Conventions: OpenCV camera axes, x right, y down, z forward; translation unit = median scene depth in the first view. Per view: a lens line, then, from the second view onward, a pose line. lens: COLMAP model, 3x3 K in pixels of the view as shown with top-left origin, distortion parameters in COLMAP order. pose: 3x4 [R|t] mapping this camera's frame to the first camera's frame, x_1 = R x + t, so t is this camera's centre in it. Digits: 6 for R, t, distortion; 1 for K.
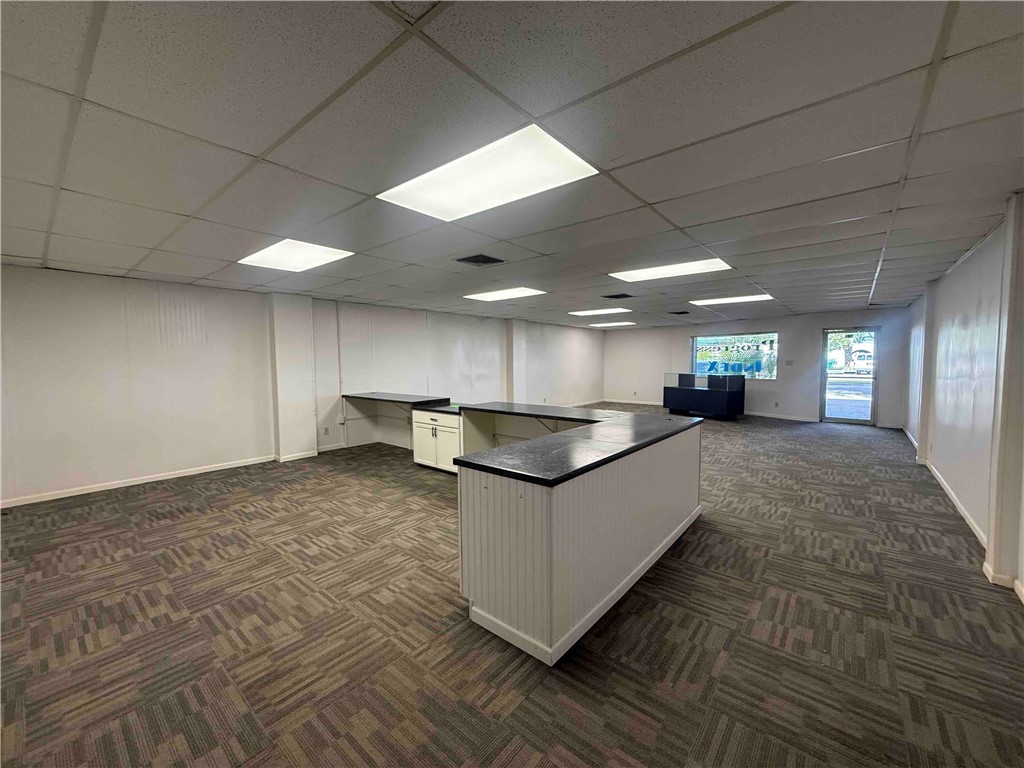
lens RADIAL K [[408.3, 0, 505.7], [0, 408.3, 380.7], [0, 0, 1]] dist [-0.001529, 0.000275]
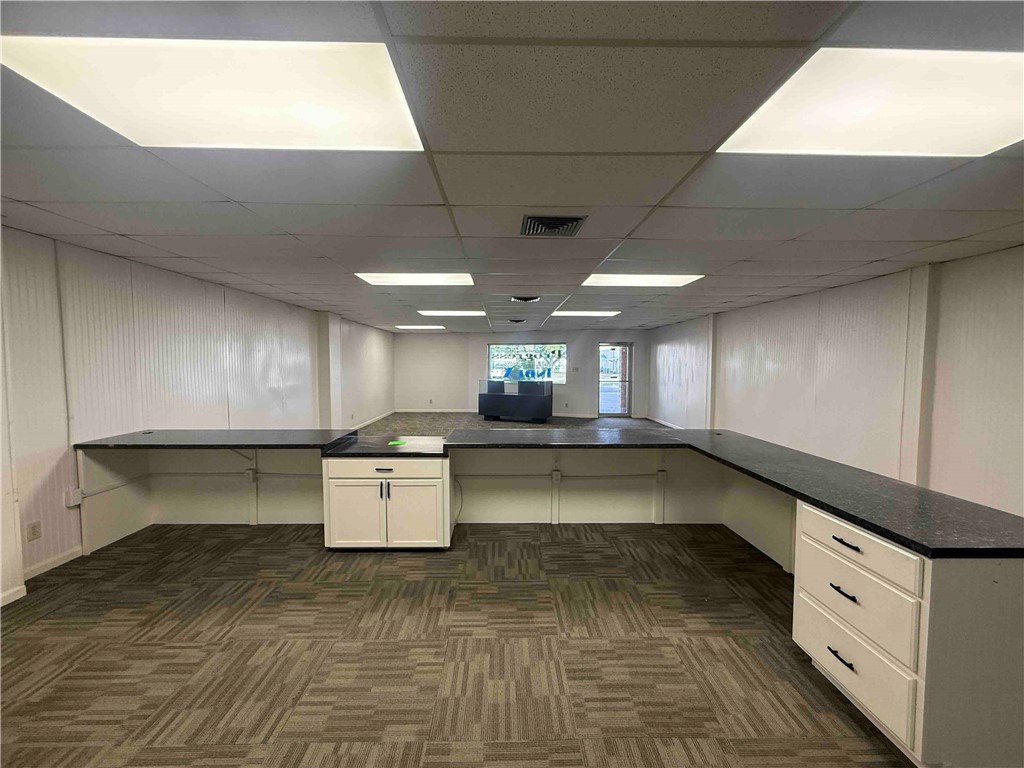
lens RADIAL K [[408.3, 0, 511.2], [0, 408.3, 385.4], [0, 0, 1]] dist [-0.001529, 0.000275]
pose [[0.748805, -0.026495, 0.662261, -0.410691], [0.024299, 0.999626, 0.012517, -0.031371], [-0.662345, 0.006719, 0.749169, 0.399001]]
